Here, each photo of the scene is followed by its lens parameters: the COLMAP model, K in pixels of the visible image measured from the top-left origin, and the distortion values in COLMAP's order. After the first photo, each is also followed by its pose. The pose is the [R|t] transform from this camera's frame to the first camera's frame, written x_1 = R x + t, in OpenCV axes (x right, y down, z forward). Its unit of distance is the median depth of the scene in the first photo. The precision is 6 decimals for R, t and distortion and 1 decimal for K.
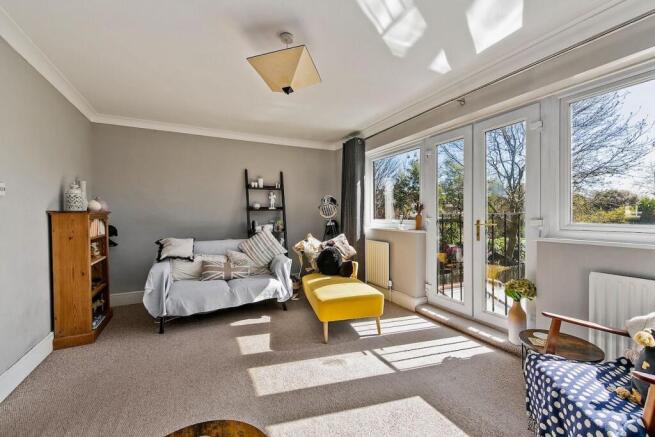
lens RADIAL K [[253.5, 0, 328.2], [0, 253.5, 218.4], [0, 0, 1]] dist [-0.000954, -0.000083]
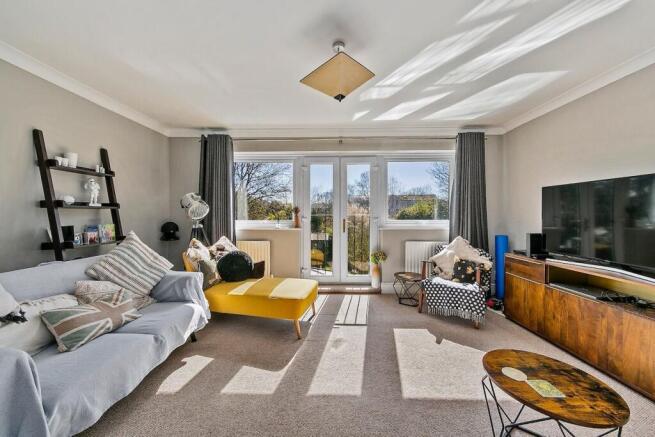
lens RADIAL K [[222.2, 0, 328.3], [0, 222.2, 217.5], [0, 0, 1]] dist [-0.015496, 0.000115]
pose [[0.508959, -0.004884, 0.860777, -0.503828], [0.009078, 0.999959, 0.000306, -0.004479], [-0.860743, 0.007659, 0.508982, 0.300124]]
